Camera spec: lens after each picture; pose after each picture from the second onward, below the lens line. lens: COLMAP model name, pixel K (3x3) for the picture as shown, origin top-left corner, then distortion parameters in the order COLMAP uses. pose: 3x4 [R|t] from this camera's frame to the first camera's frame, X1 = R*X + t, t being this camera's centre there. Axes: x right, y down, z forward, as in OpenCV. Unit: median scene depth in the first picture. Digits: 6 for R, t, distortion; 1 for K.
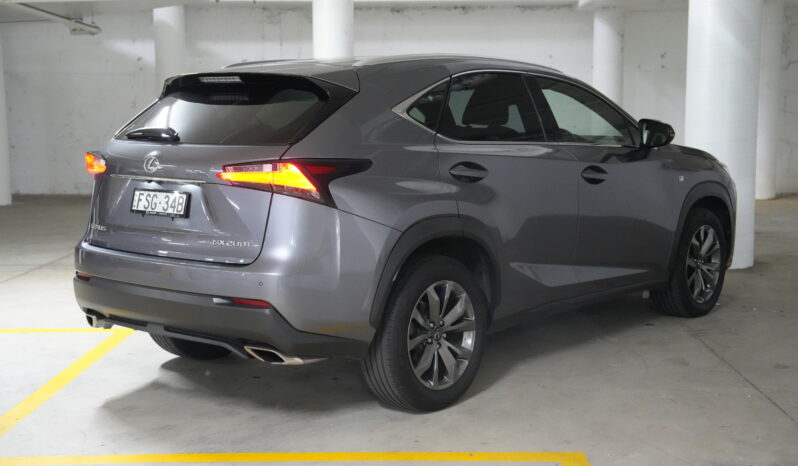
lens RADIAL K [[1089.1, 0, 399.0], [0, 1089.1, 233.0], [0, 0, 1]] dist [0.182682, -0.005946]
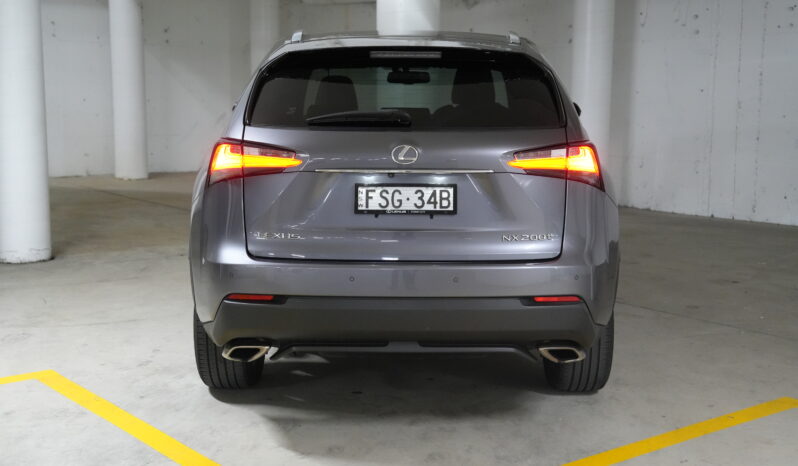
lens RADIAL K [[1089.1, 0, 399.0], [0, 1089.1, 233.0], [0, 0, 1]] dist [0.182682, -0.005946]
pose [[0.760315, -0.081510, 0.644420, -0.765333], [0.066342, 0.996652, 0.047789, -0.041888], [-0.646158, 0.006418, 0.763177, 0.352777]]
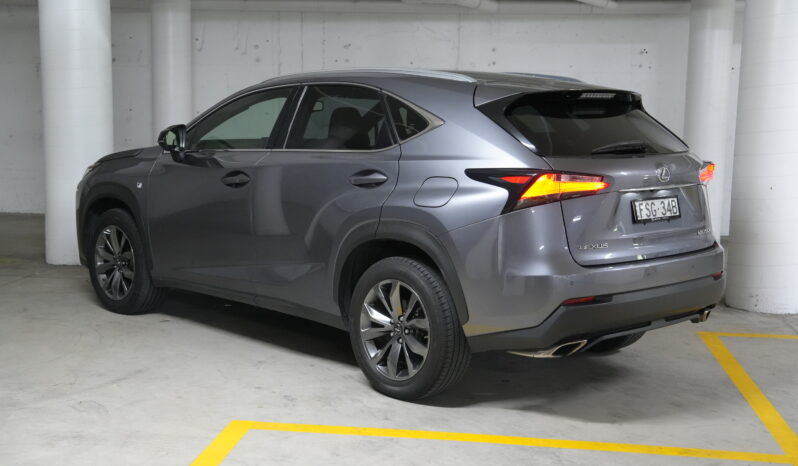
lens RADIAL K [[1089.1, 0, 399.0], [0, 1089.1, 233.0], [0, 0, 1]] dist [0.182682, -0.005946]
pose [[0.077426, -0.117209, 0.990085, -1.322032], [0.099541, 0.989012, 0.109298, -0.148914], [-0.992017, 0.090092, 0.088242, 1.152142]]
